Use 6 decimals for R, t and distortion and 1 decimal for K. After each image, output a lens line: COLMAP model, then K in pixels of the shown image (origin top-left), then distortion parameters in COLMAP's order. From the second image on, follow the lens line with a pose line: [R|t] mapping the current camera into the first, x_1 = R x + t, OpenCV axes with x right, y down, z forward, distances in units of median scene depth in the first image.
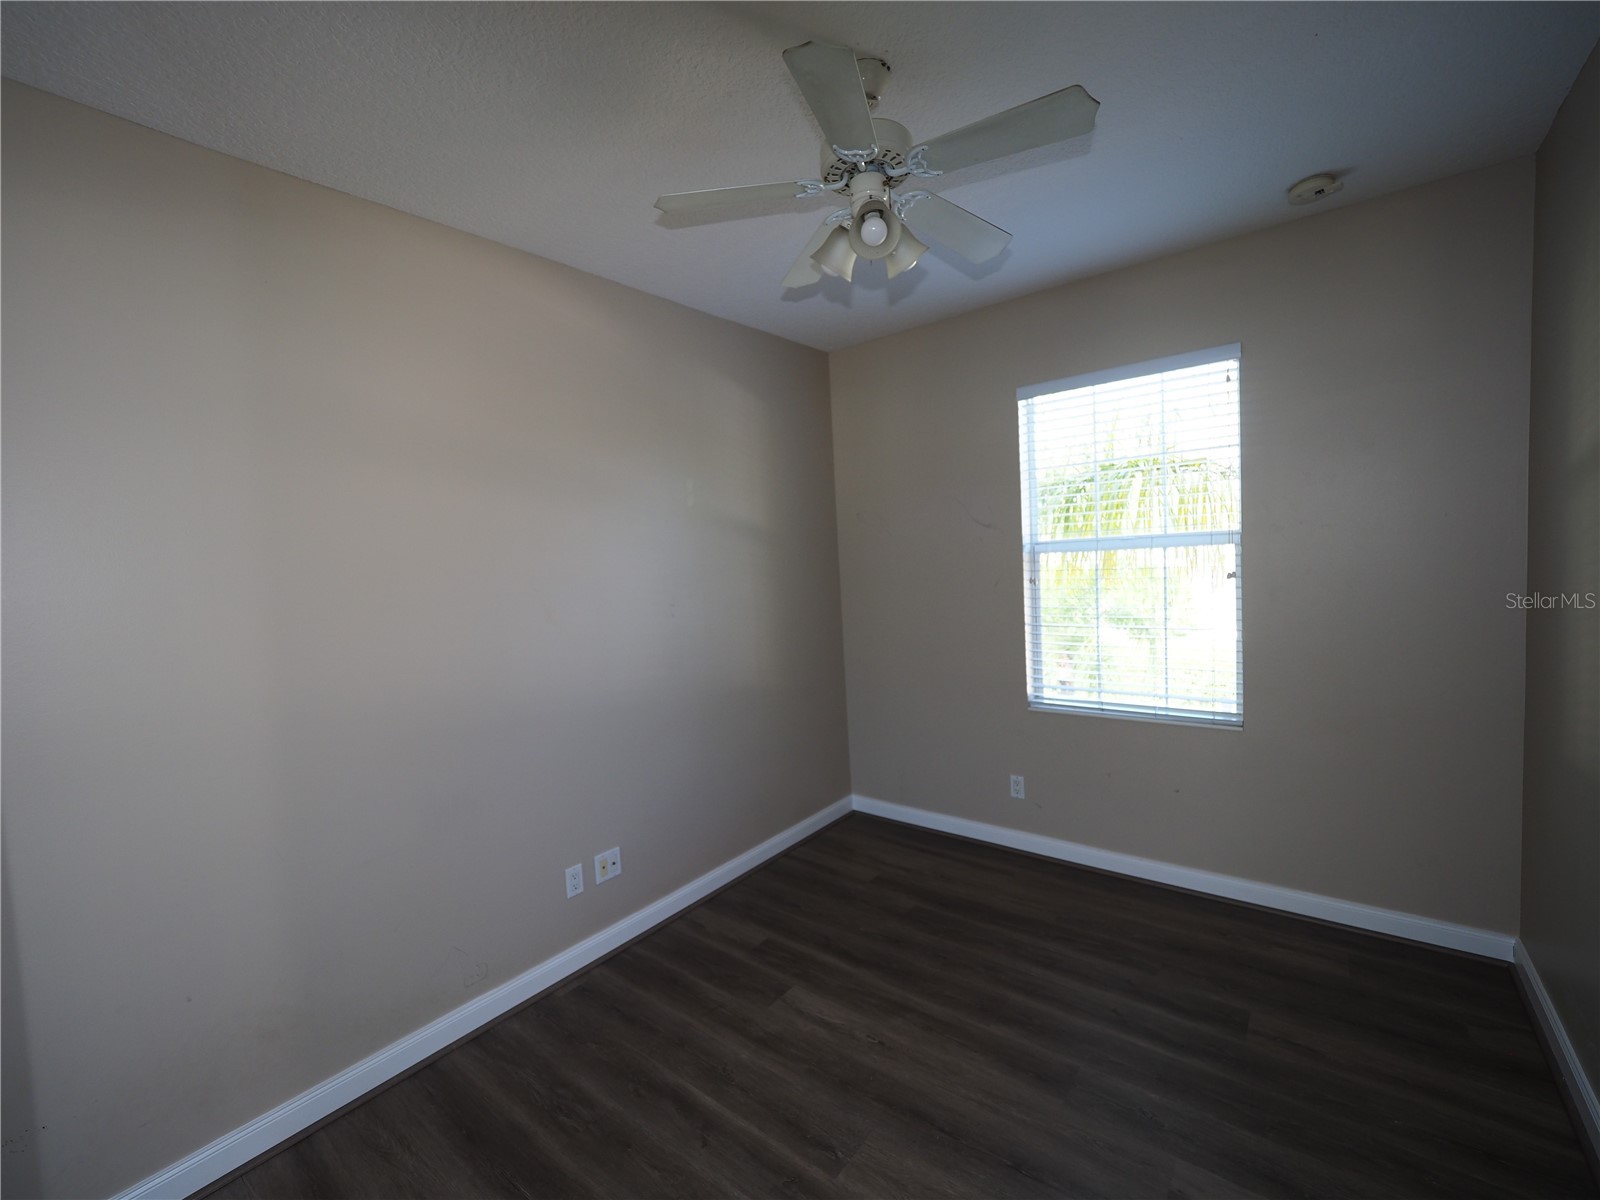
lens RADIAL K [[672.3, 0, 767.5], [0, 672.3, 597.9], [0, 0, 1]] dist [-0.006161, 0.000546]
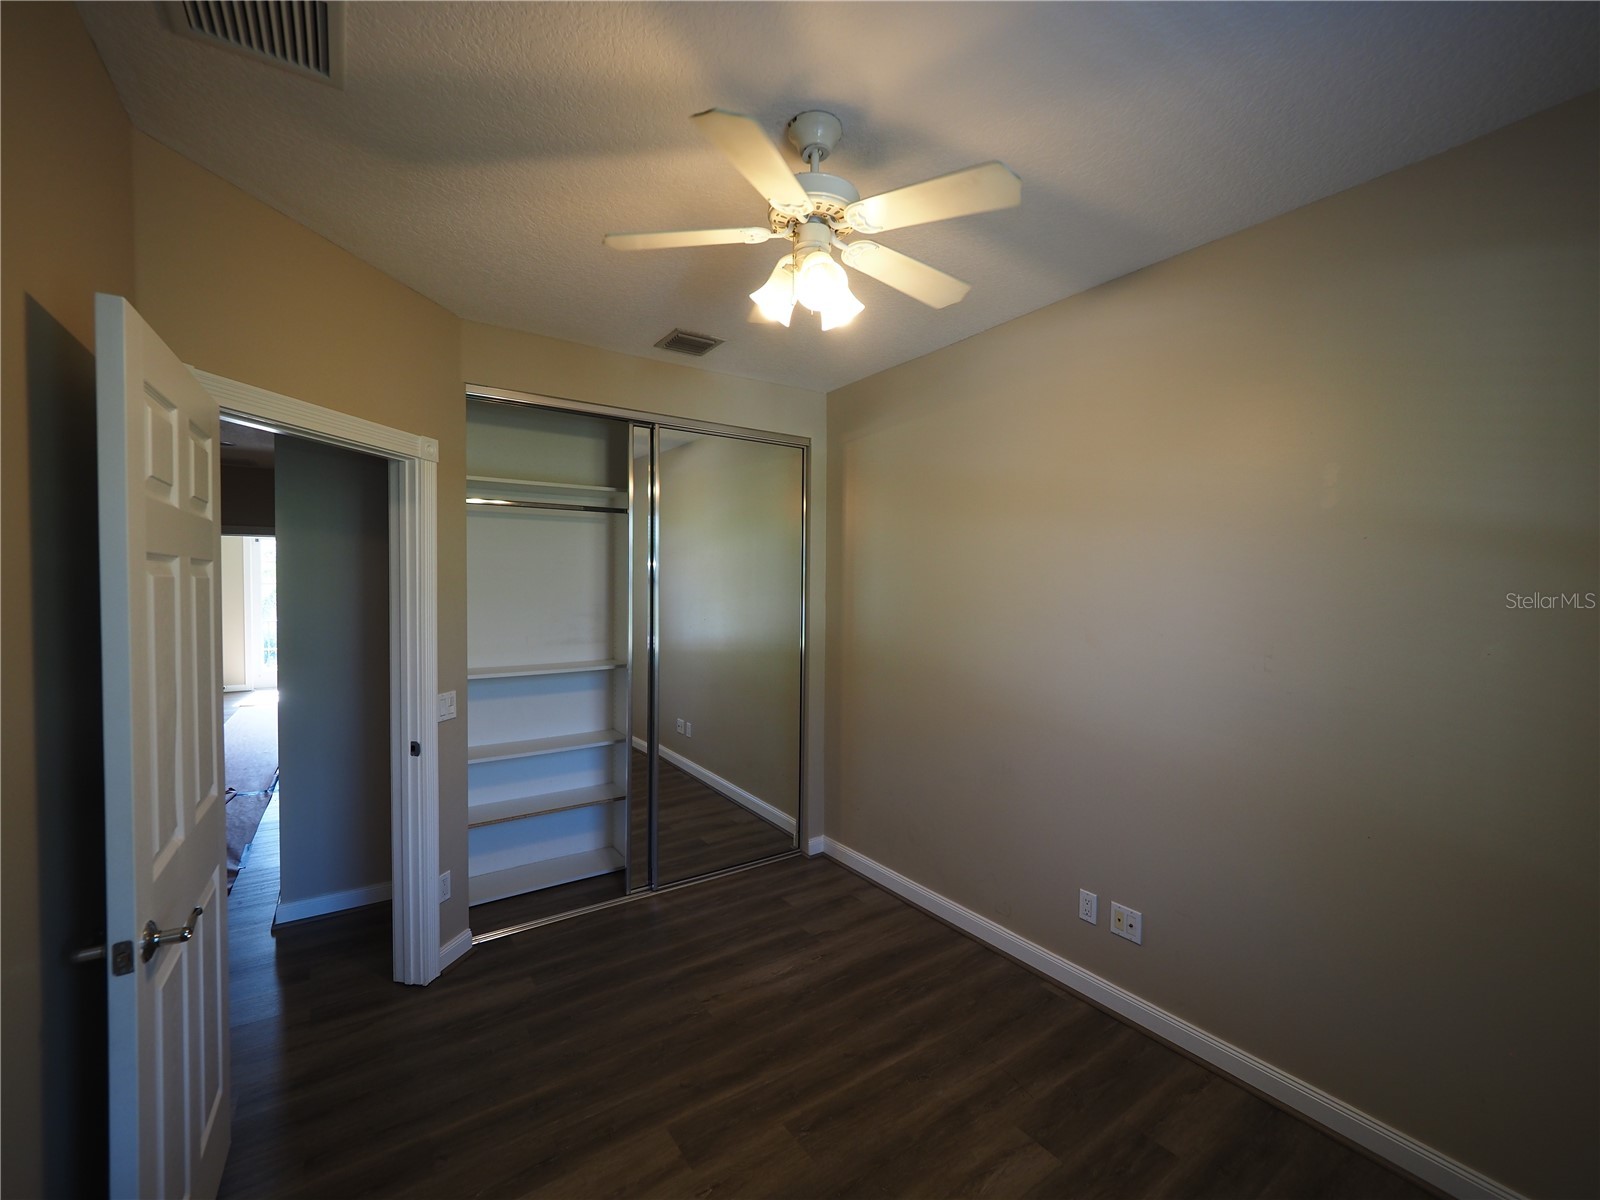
lens RADIAL K [[672.3, 0, 805.6], [0, 672.3, 594.5], [0, 0, 1]] dist [-0.006161, 0.000546]
pose [[-0.241859, 0.070919, -0.967716, 0.868731], [-0.052229, 0.994928, 0.085967, -0.116618], [0.968905, 0.071335, -0.236928, 0.937368]]
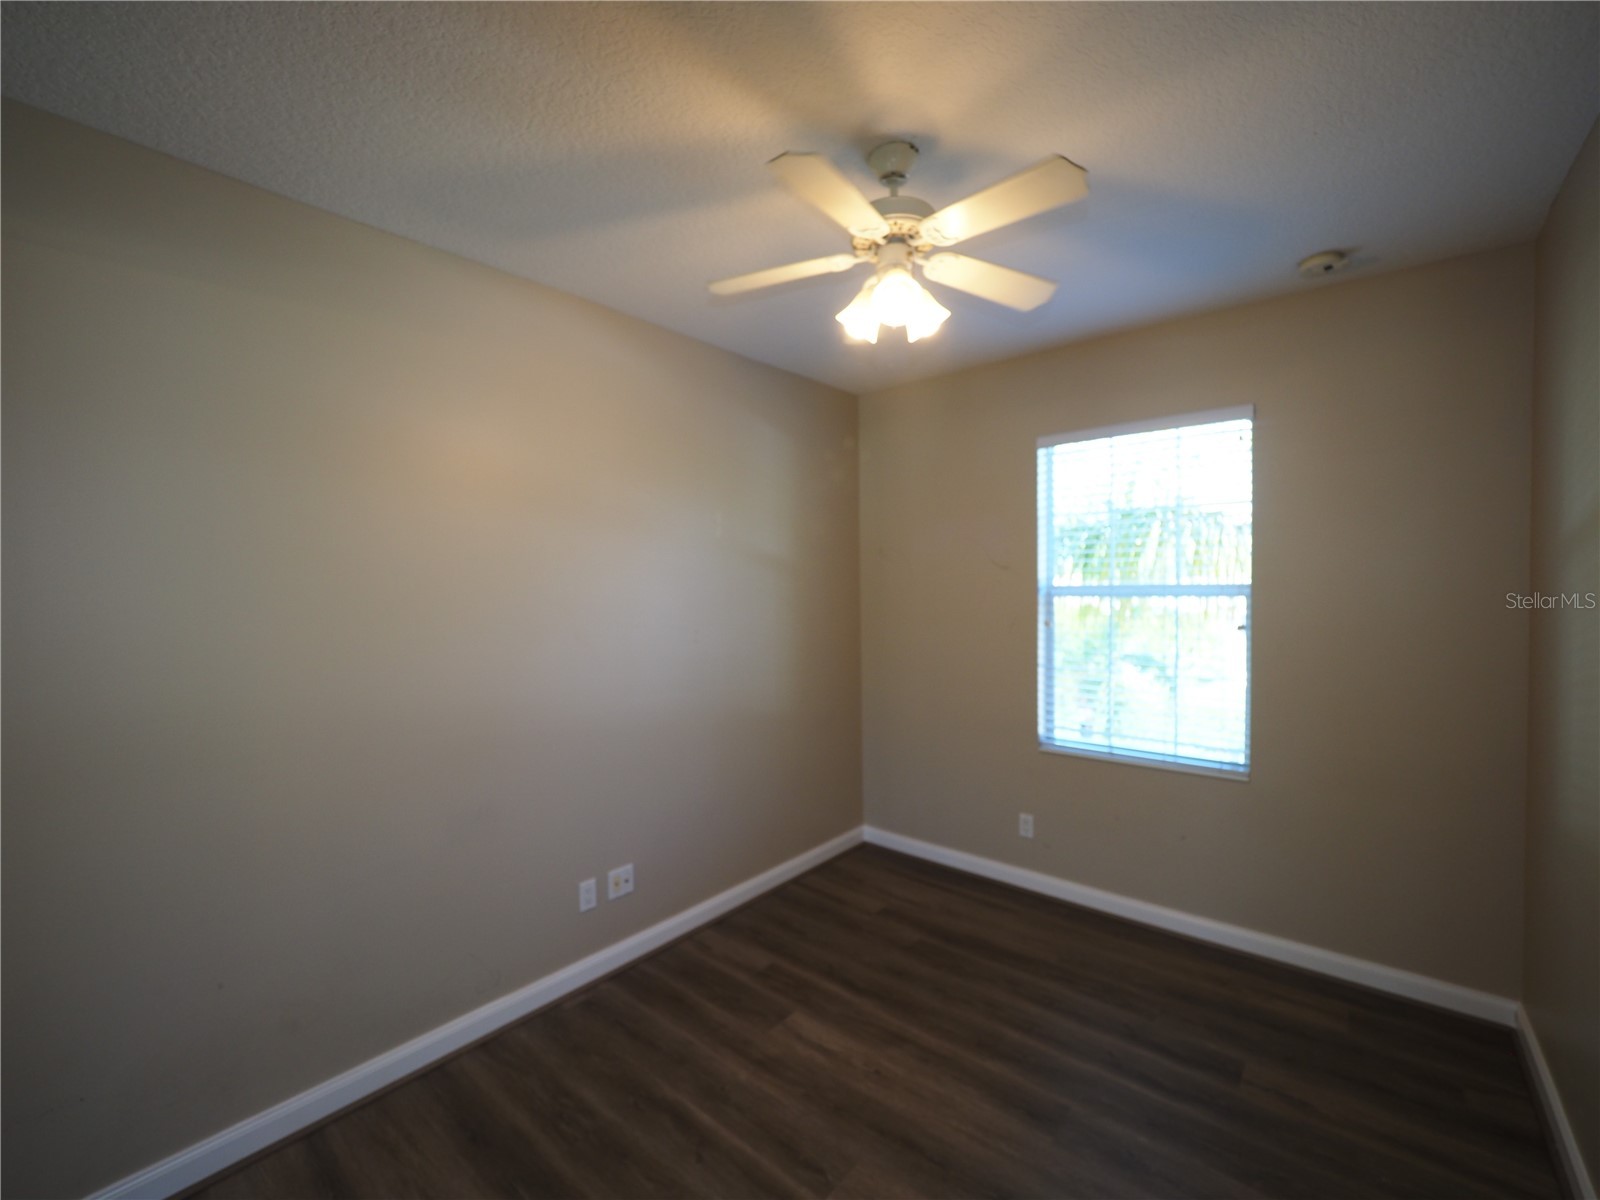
lens RADIAL K [[672.3, 0, 778.5], [0, 672.3, 596.3], [0, 0, 1]] dist [-0.006161, 0.000546]
pose [[0.998736, 0.044233, -0.023876, 0.010975], [-0.045196, 0.998118, -0.041453, -0.008230], [0.021998, 0.042479, 0.998855, -0.049518]]
